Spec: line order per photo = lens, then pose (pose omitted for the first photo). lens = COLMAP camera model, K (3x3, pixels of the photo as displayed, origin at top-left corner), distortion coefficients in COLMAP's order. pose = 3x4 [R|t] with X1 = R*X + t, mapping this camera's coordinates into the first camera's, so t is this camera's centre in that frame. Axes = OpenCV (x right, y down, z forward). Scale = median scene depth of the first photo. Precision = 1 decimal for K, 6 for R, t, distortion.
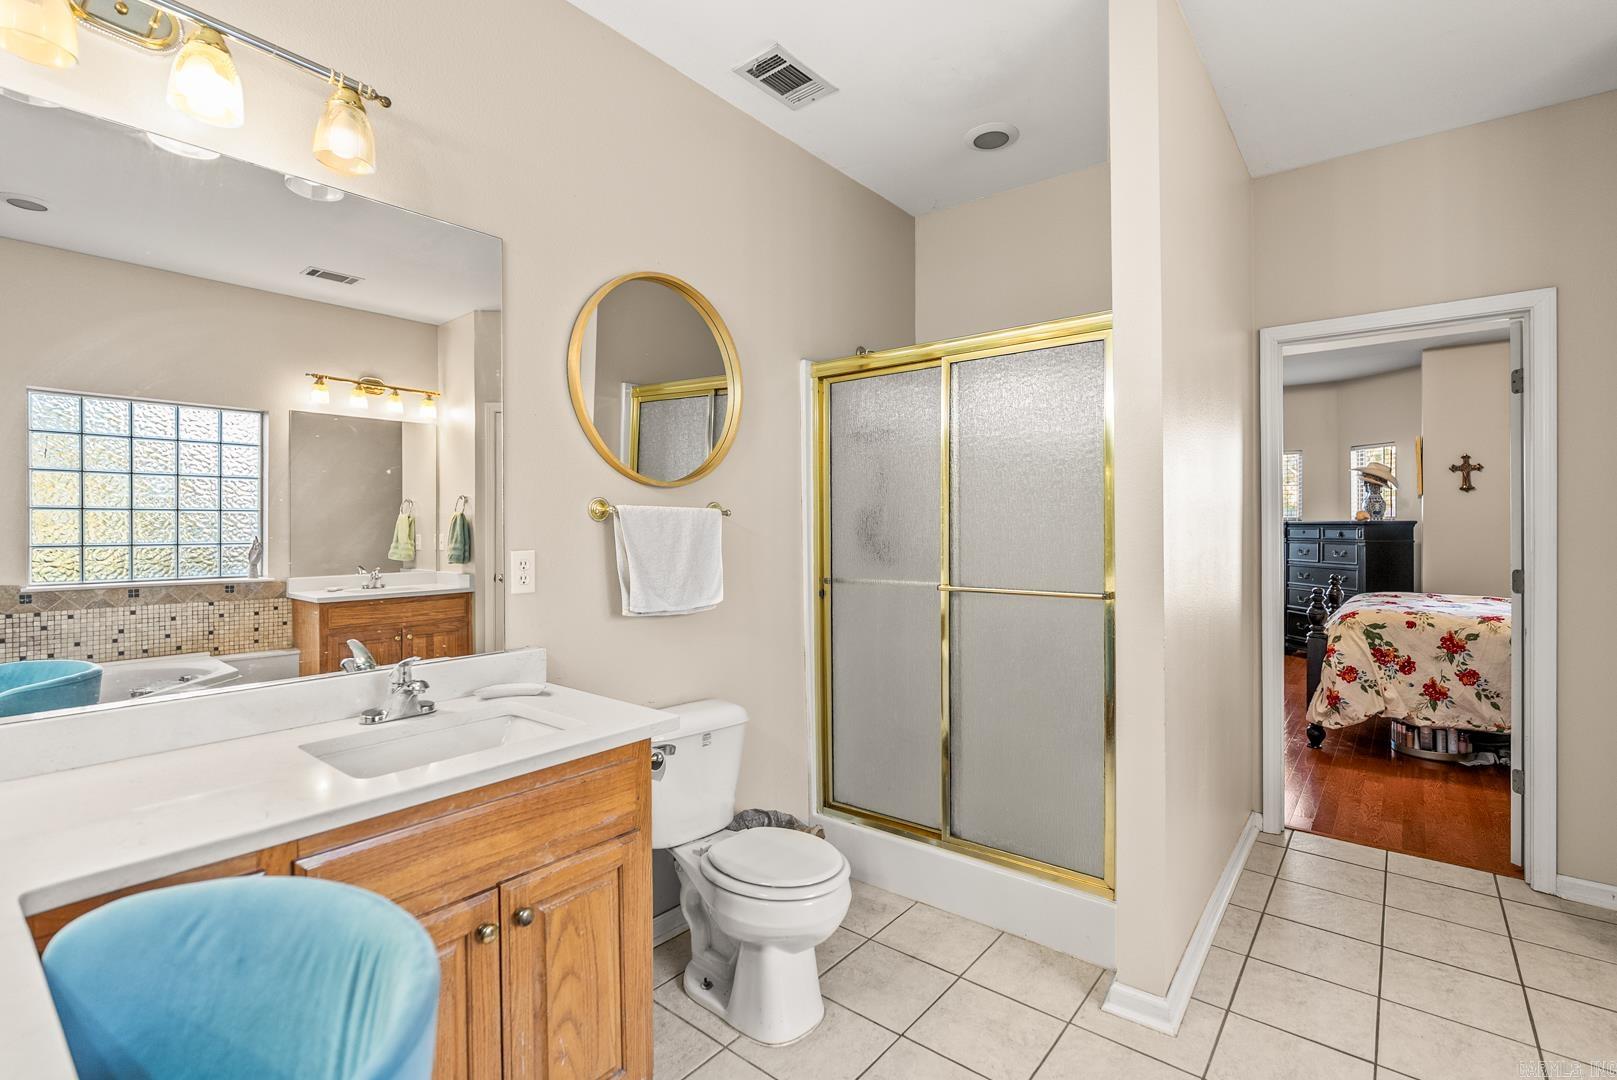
lens RADIAL K [[746.0, 0, 807.7], [0, 746.0, 533.4], [0, 0, 1]] dist [-0.006846, 0.002037]
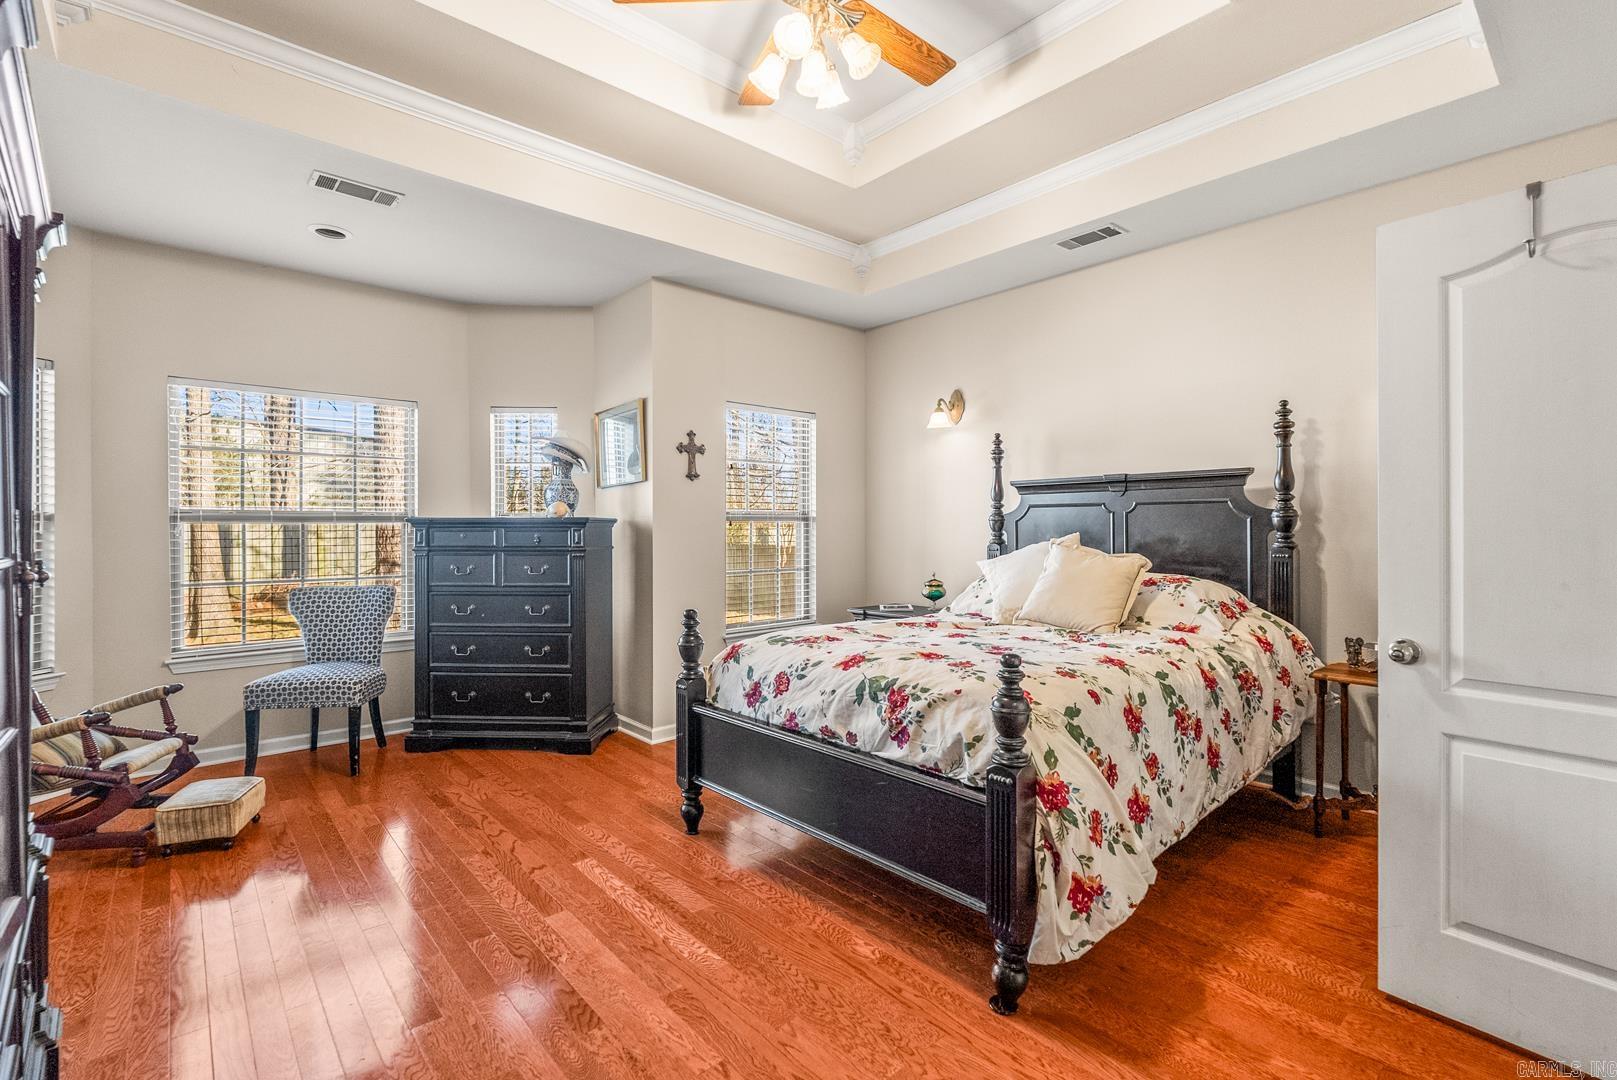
lens RADIAL K [[746.0, 0, 807.5], [0, 746.0, 539.2], [0, 0, 1]] dist [-0.006846, 0.002037]
pose [[0.171595, -0.006227, 0.985148, 0.156573], [0.007638, 0.999958, 0.004991, 0.001206], [-0.985138, 0.006668, 0.171635, 0.750390]]
